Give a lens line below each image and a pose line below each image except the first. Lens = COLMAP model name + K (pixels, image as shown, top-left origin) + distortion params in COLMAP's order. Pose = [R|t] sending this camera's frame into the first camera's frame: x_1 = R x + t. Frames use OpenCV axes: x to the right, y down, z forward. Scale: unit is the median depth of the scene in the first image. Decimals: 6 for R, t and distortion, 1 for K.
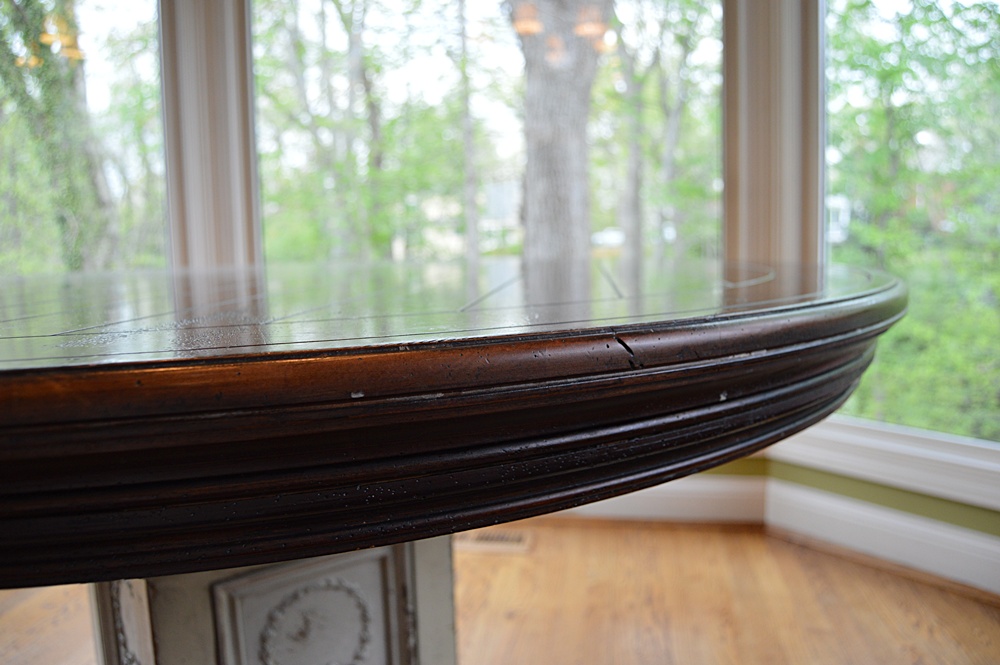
lens RADIAL K [[766.5, 0, 500.0], [0, 766.5, 332.5], [0, 0, 1]] dist [-0.079851, 0.010008]
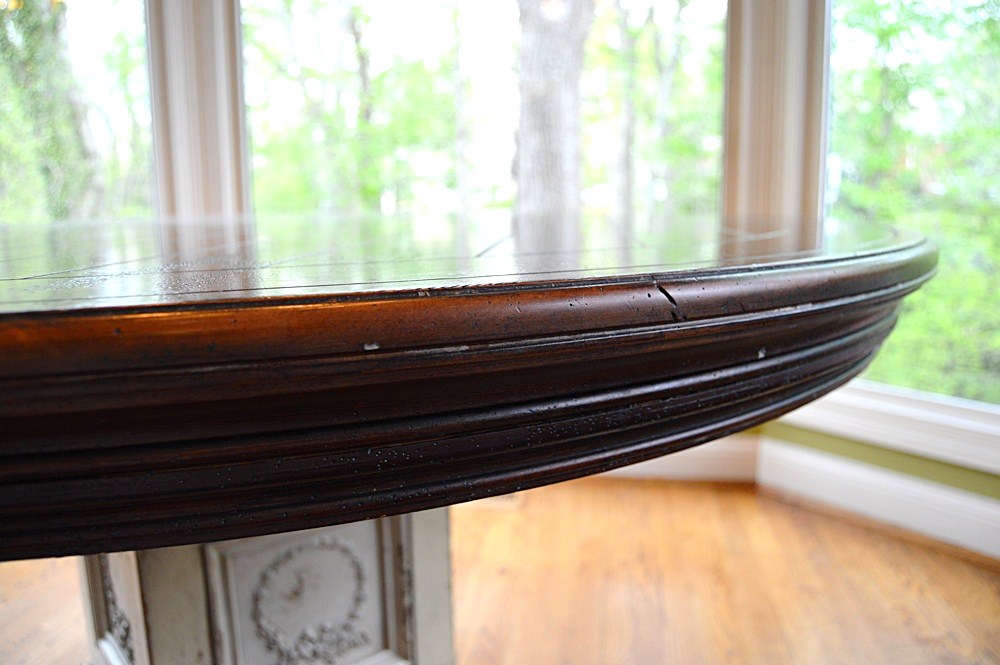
lens RADIAL K [[766.5, 0, 500.0], [0, 766.5, 332.5], [0, 0, 1]] dist [-0.079851, 0.010008]
pose [[0.999848, 0.010176, 0.014186, -0.037358], [-0.010967, 0.998324, 0.056818, 0.010251], [-0.013584, -0.056965, 0.998284, 0.092199]]
